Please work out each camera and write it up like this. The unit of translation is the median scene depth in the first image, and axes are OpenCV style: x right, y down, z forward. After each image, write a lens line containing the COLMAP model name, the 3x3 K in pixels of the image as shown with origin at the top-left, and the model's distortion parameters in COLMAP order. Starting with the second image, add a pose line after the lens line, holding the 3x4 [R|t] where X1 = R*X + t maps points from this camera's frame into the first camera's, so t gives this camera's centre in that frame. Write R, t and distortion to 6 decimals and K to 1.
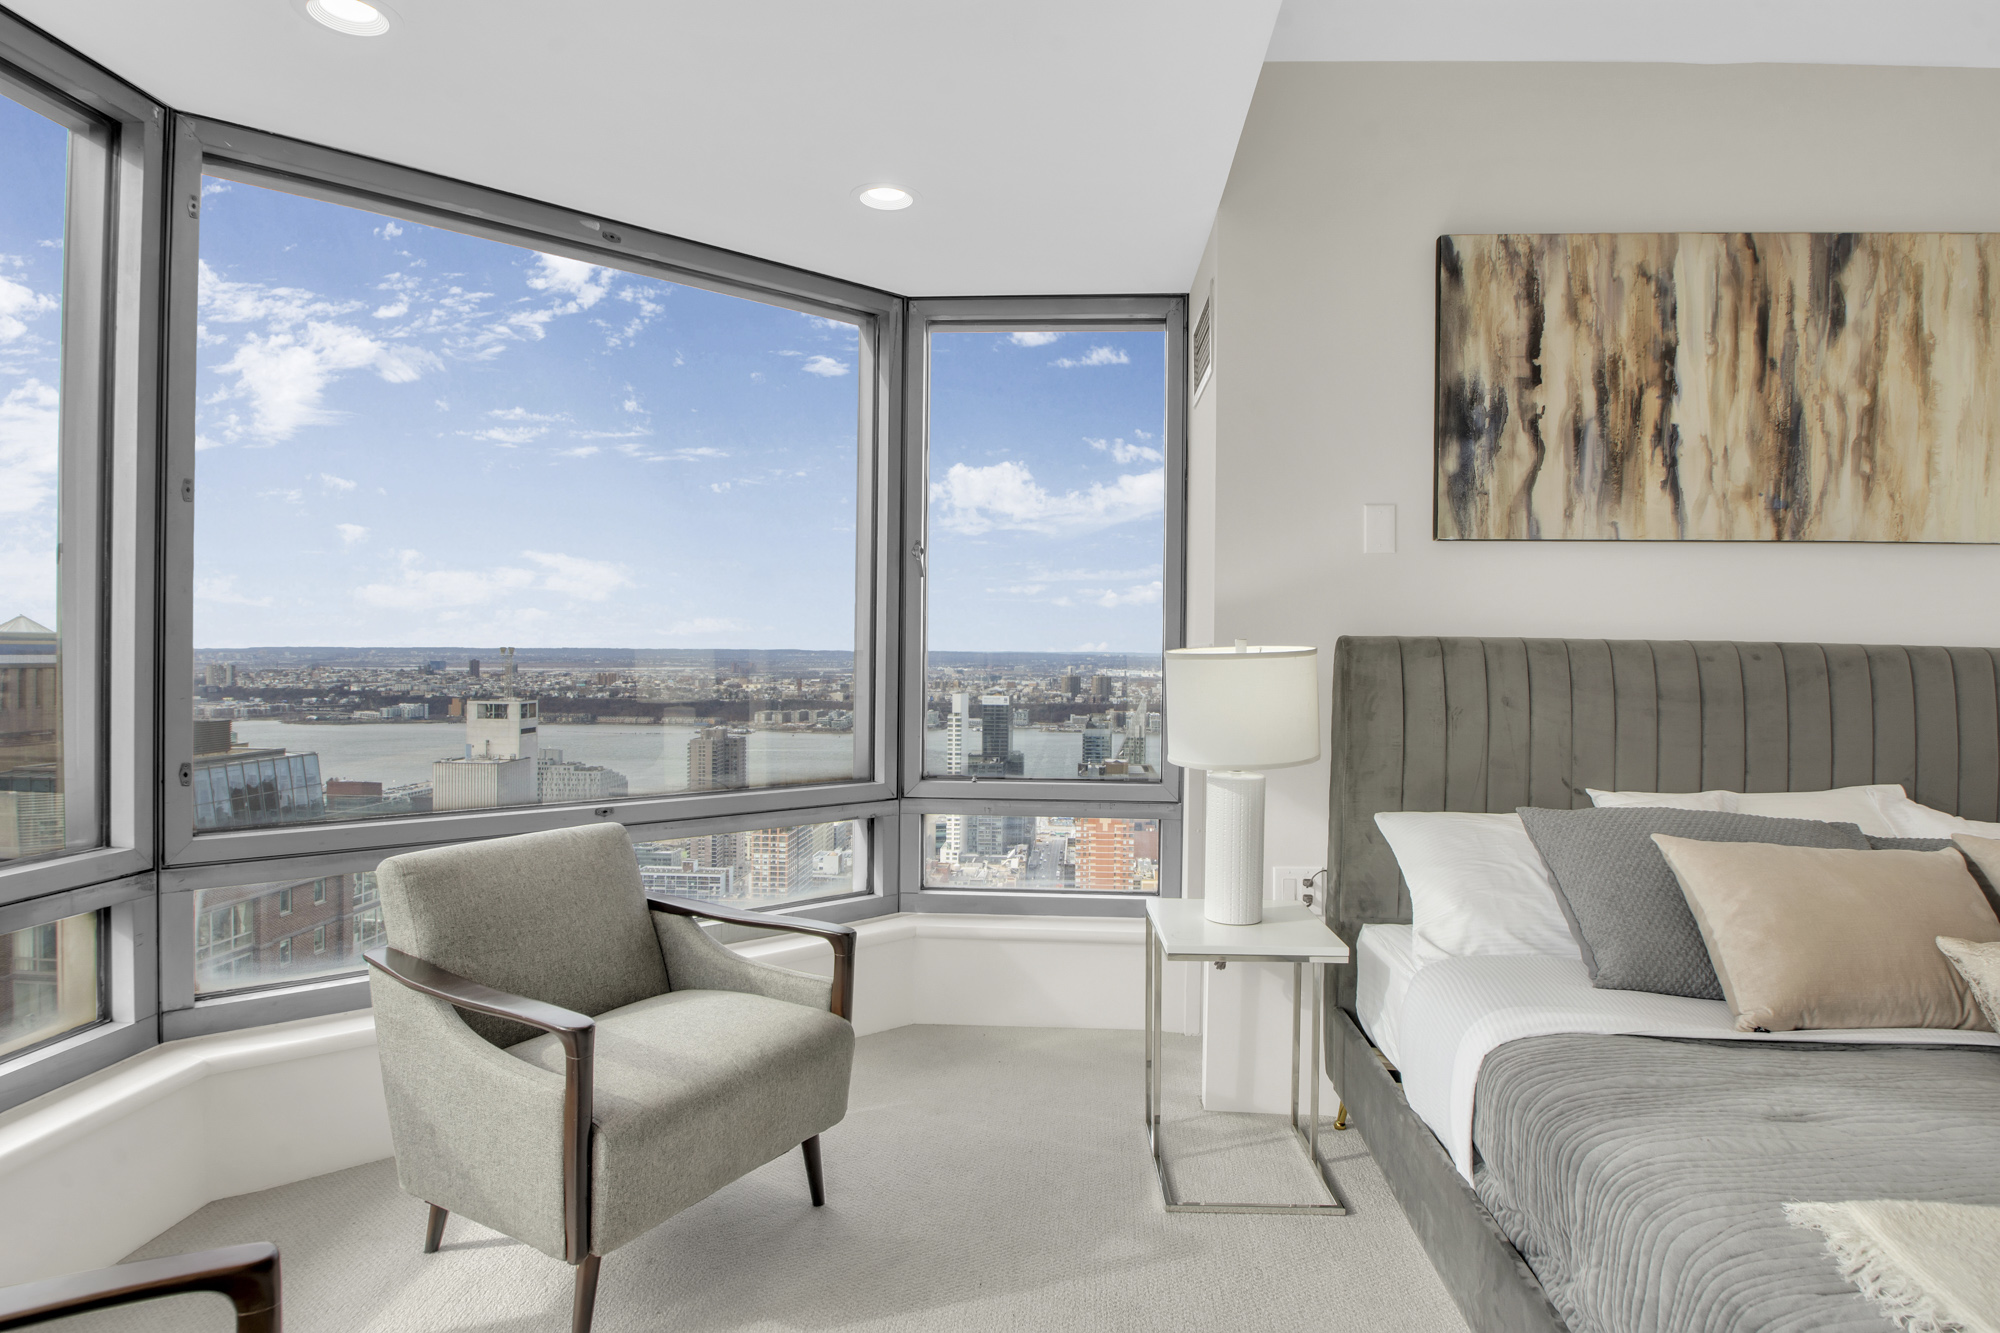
lens RADIAL K [[1128.9, 0, 1007.5], [0, 1128.9, 658.8], [0, 0, 1]] dist [-0.008148, -0.019407]
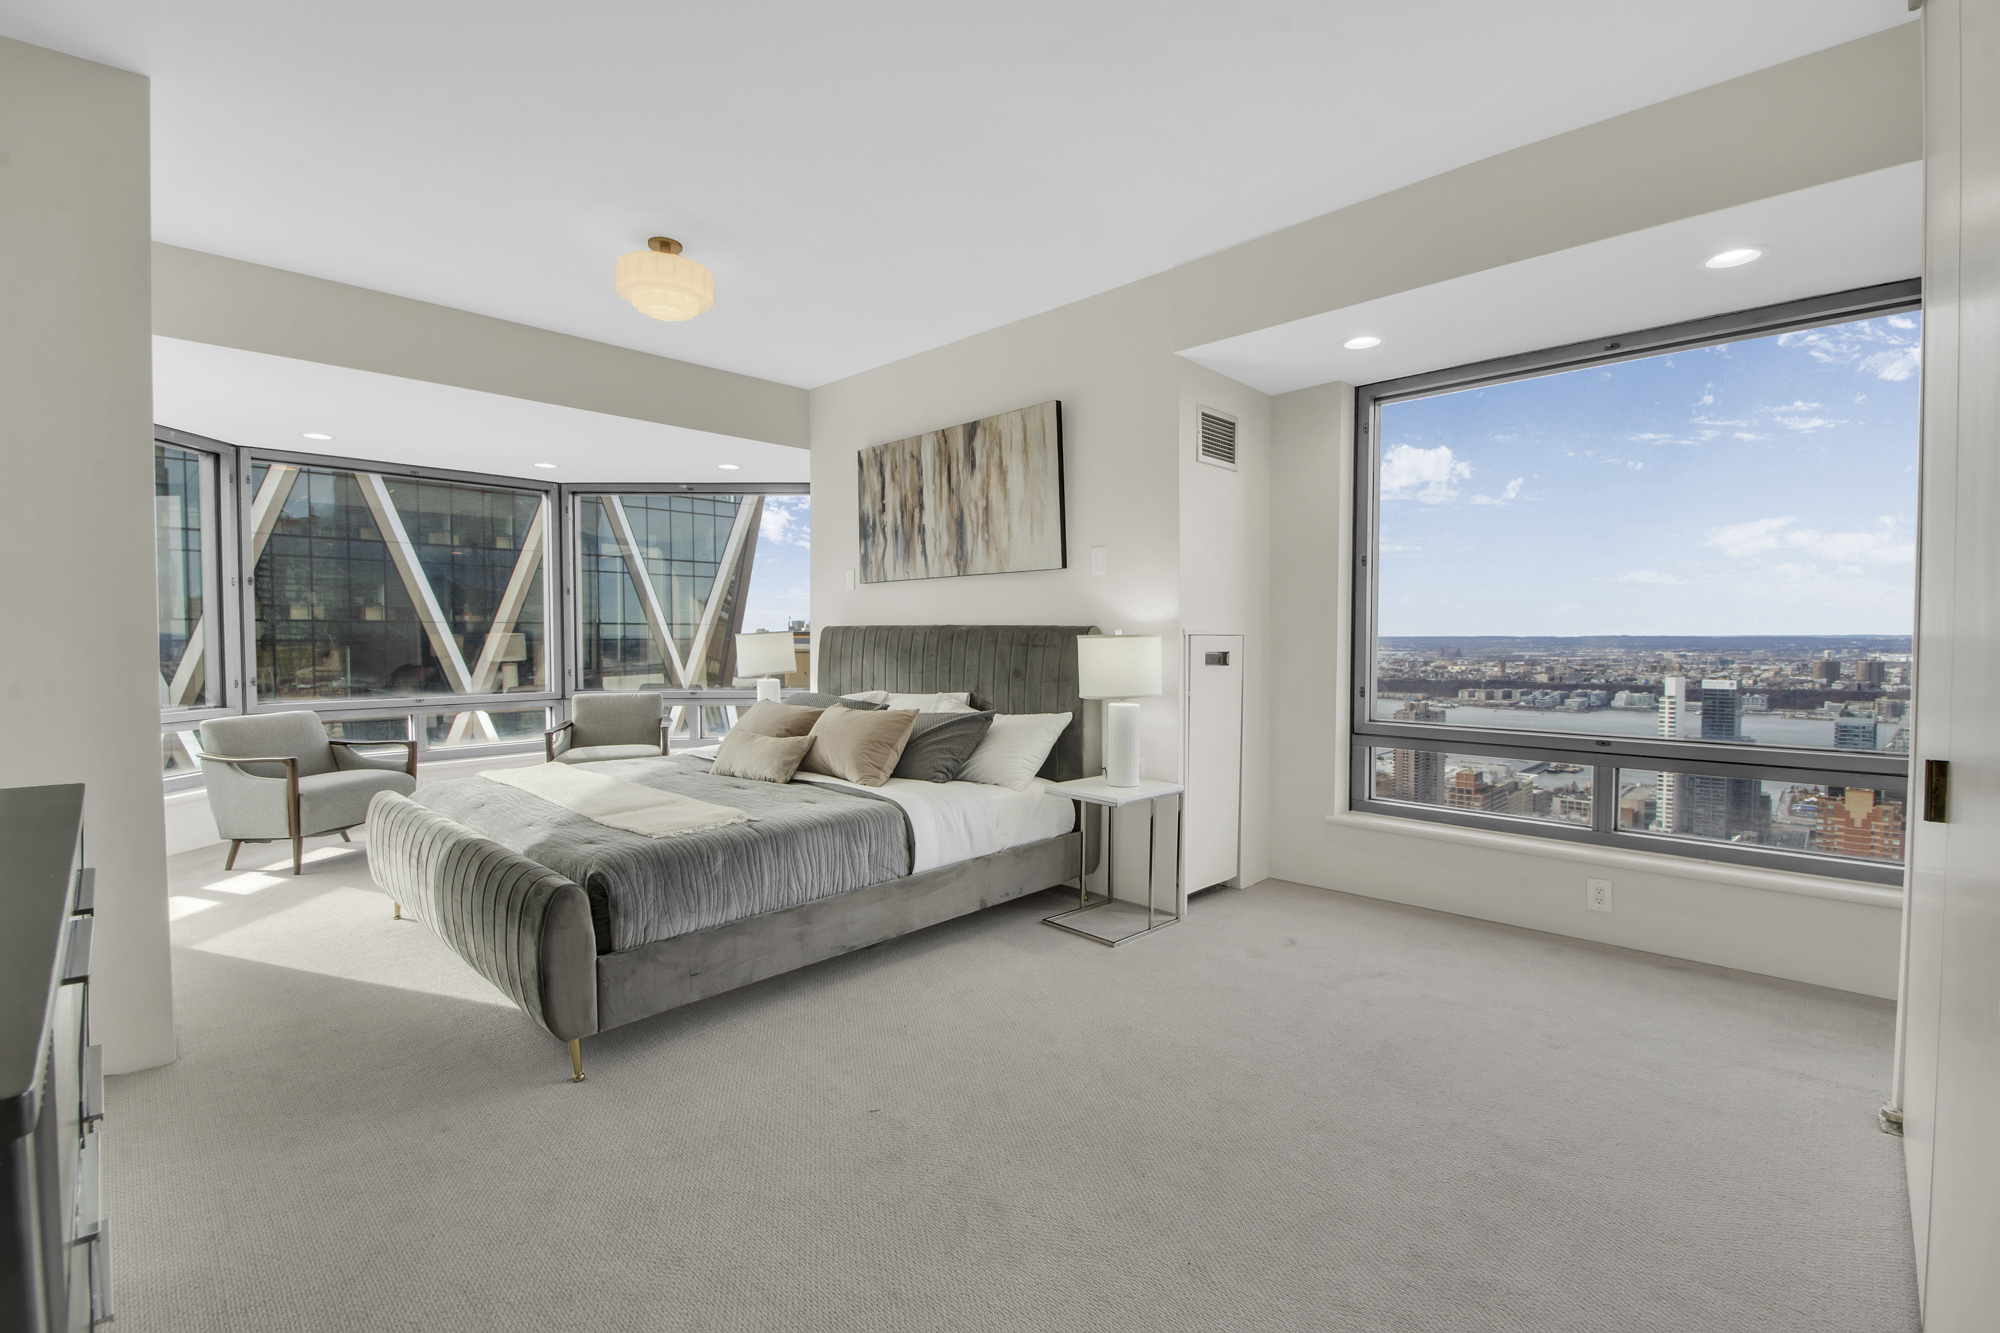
lens RADIAL K [[879.3, 0, 1008.9], [0, 879.3, 663.6], [0, 0, 1]] dist [0.000718, -0.008489]
pose [[0.761158, 0.007932, -0.648518, 1.815040], [0.005486, 0.999811, 0.018667, 0.026976], [0.648543, -0.017766, 0.760970, -0.179560]]
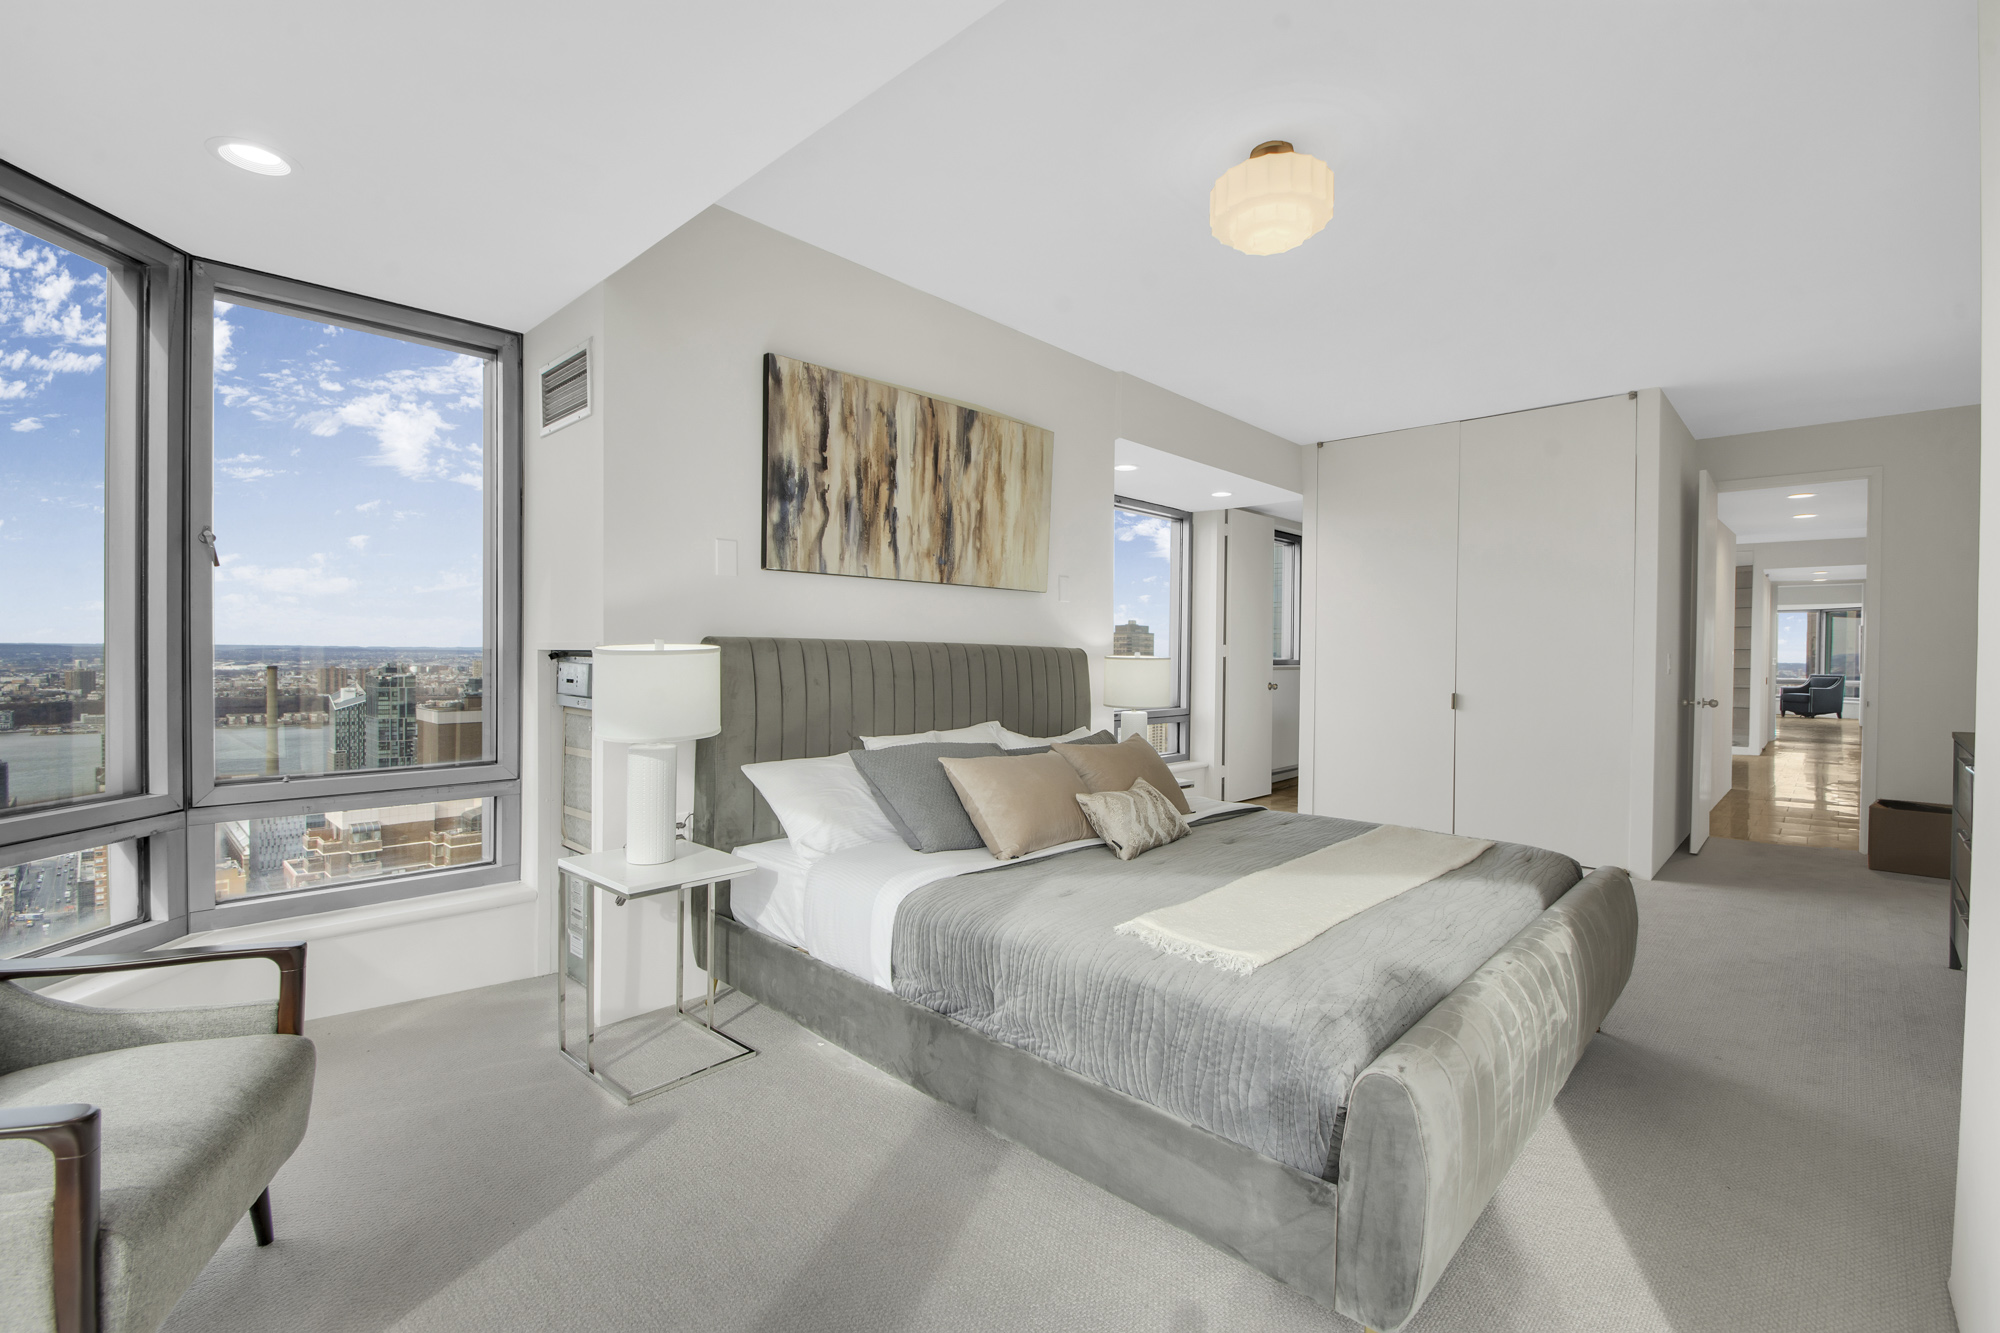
lens RADIAL K [[879.3, 0, 1008.9], [0, 879.3, 663.6], [0, 0, 1]] dist [0.000718, -0.008489]
pose [[0.640467, -0.013692, 0.767863, -0.276900], [0.001868, 0.999866, 0.016270, -0.004299], [-0.767983, -0.008986, 0.640407, 0.060468]]
